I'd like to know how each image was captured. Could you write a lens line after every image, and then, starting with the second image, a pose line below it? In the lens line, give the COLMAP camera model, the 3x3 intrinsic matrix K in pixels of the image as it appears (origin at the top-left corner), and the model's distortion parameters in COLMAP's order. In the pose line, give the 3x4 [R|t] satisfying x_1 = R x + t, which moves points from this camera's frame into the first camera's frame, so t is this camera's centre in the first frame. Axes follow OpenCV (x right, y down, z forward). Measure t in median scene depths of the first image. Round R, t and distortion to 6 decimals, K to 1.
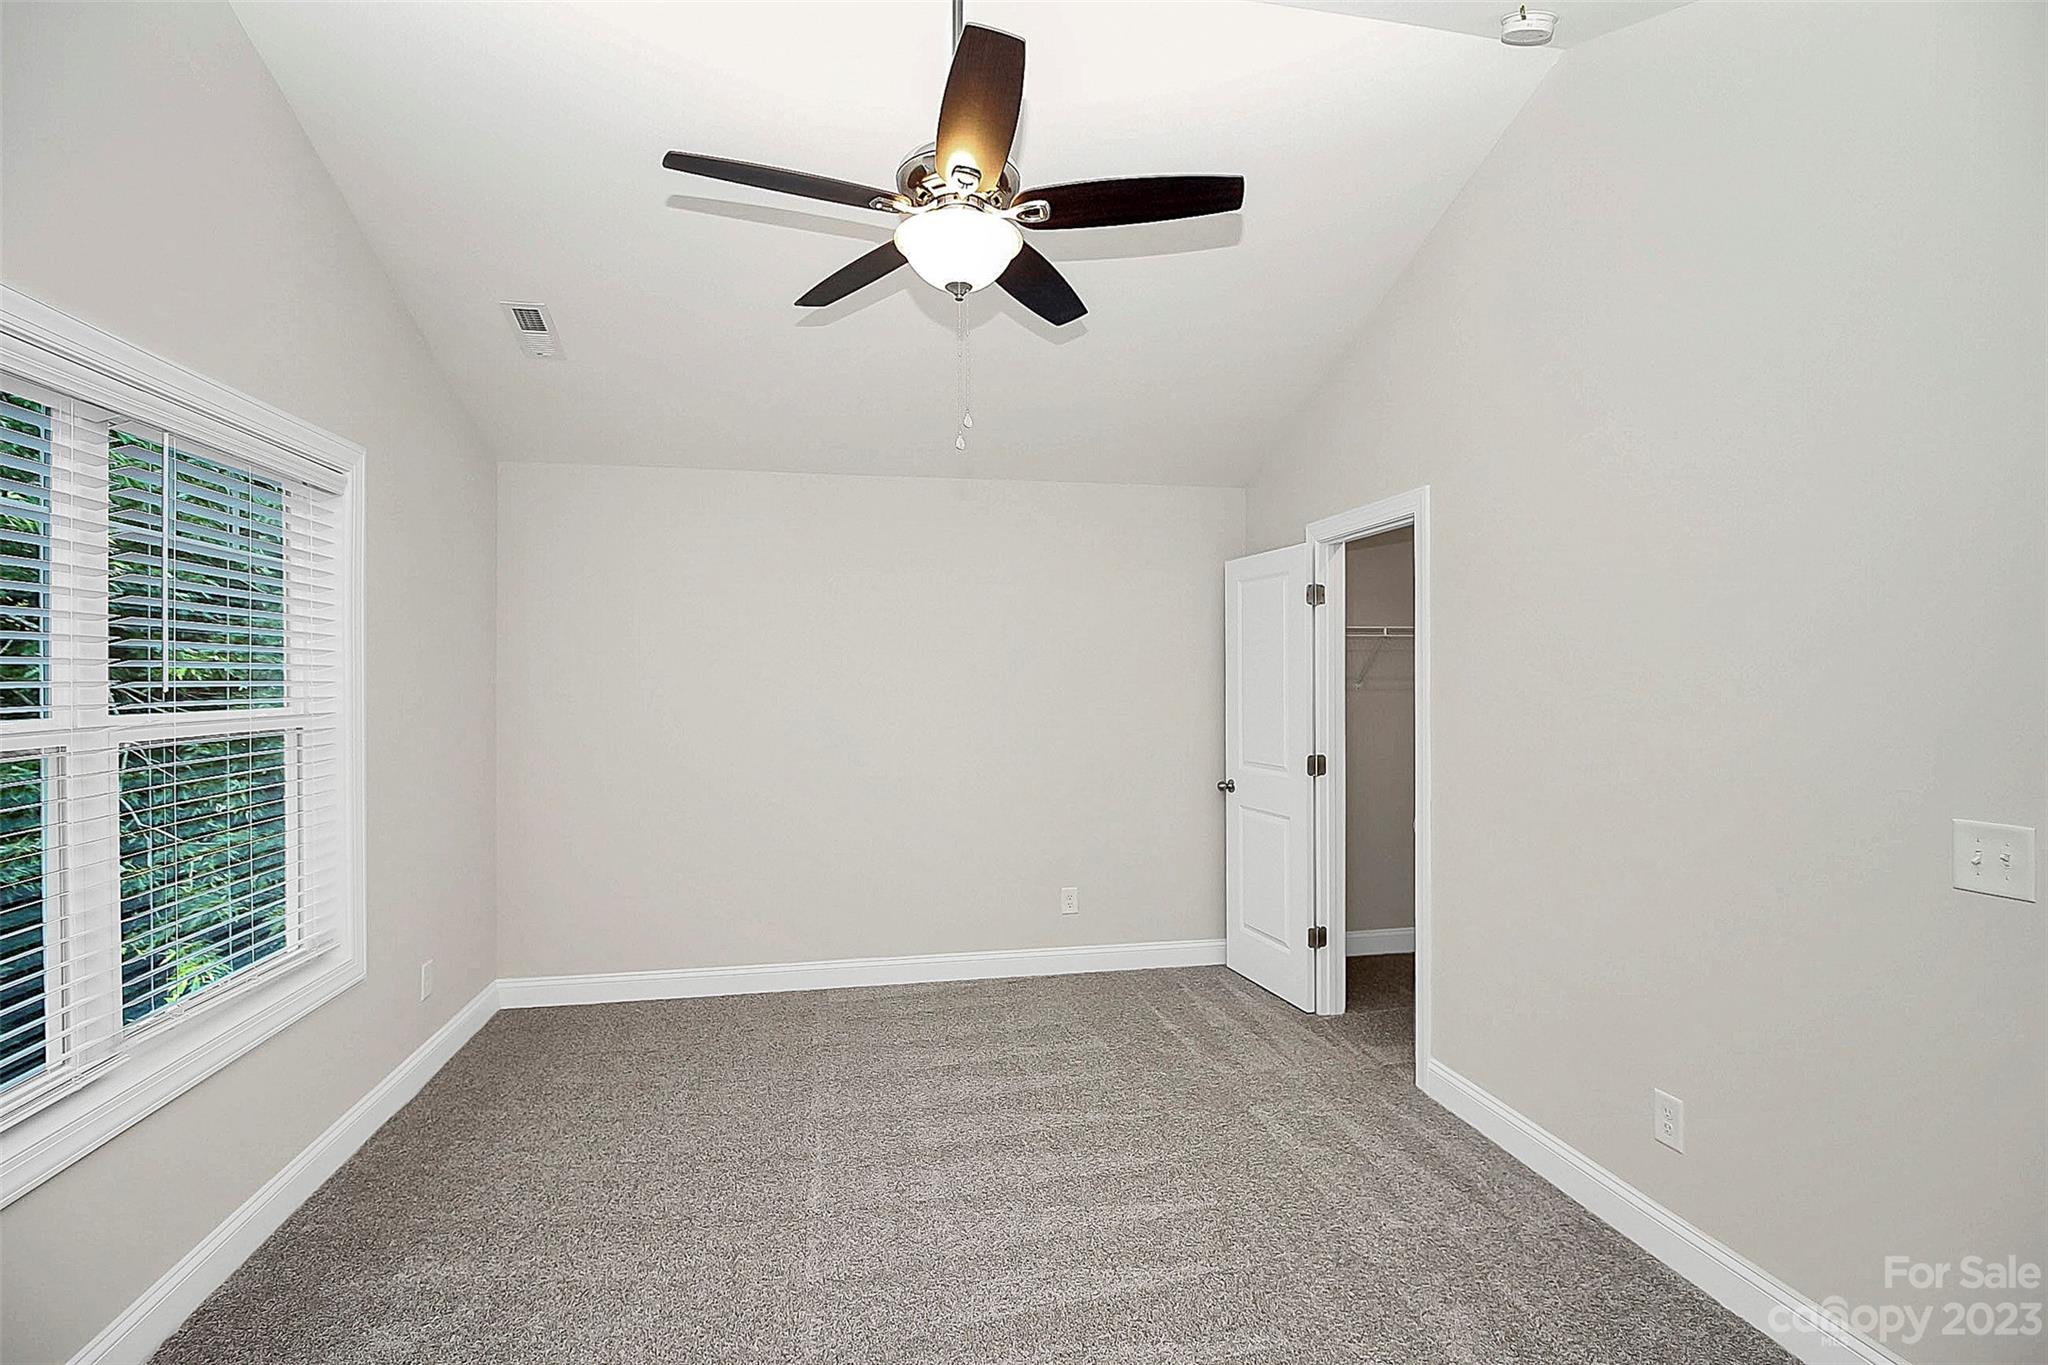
lens RADIAL K [[958.1, 0, 1021.6], [0, 958.1, 675.1], [0, 0, 1]] dist [-0.008947, -0.004514]
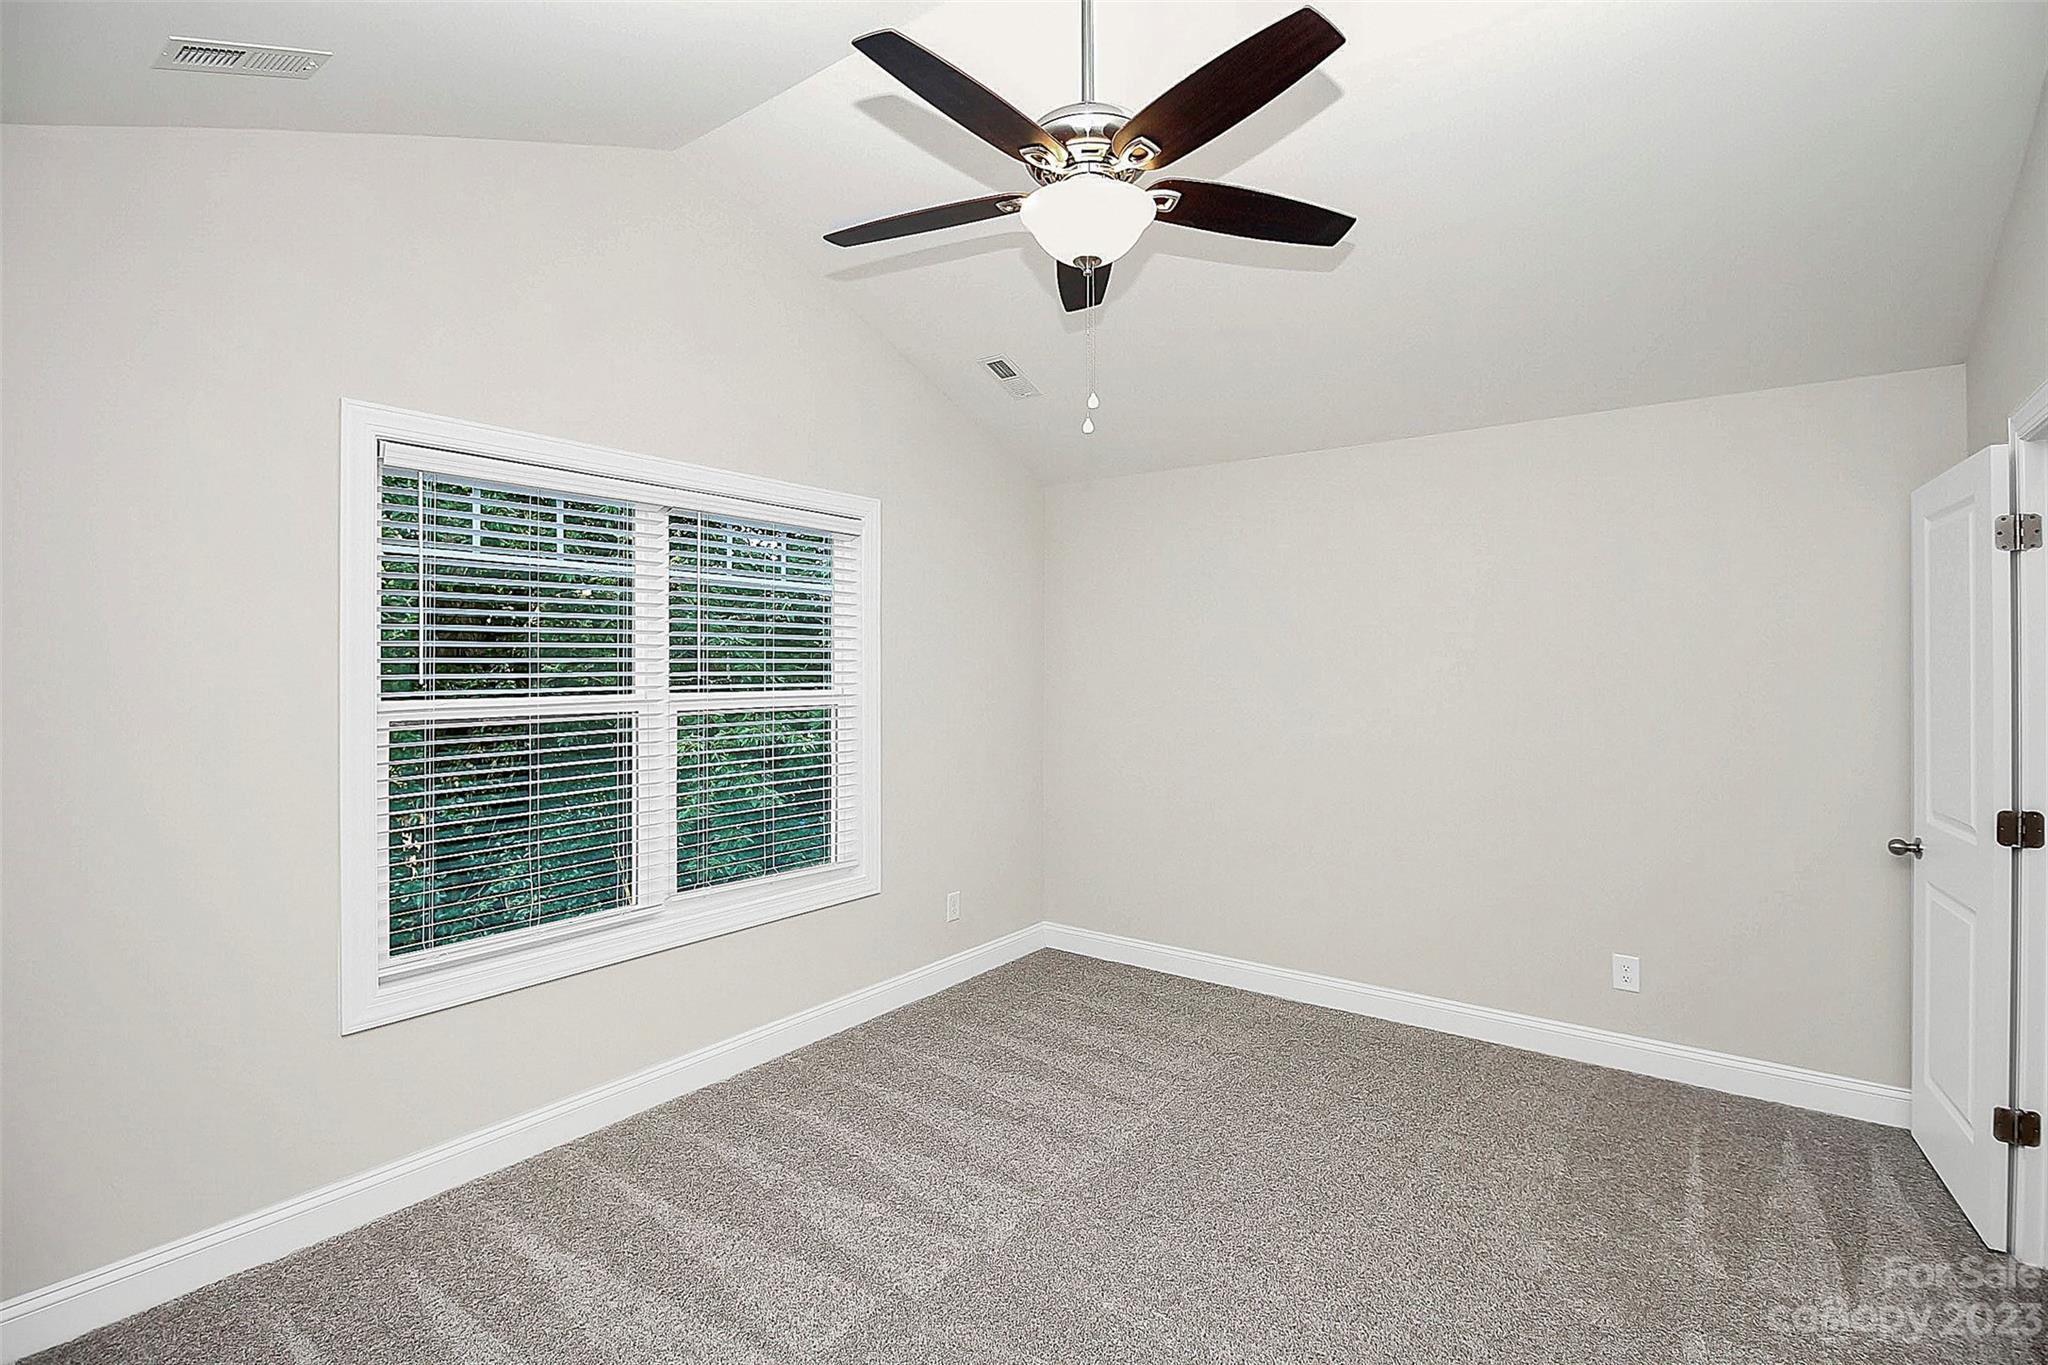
lens RADIAL K [[958.1, 0, 1008.7], [0, 958.1, 662.4], [0, 0, 1]] dist [-0.008947, -0.004514]
pose [[0.665661, 0.000731, -0.746253, 0.449520], [-0.000325, 1.000000, 0.000690, -0.007554], [0.746254, -0.000216, 0.665662, 0.242326]]
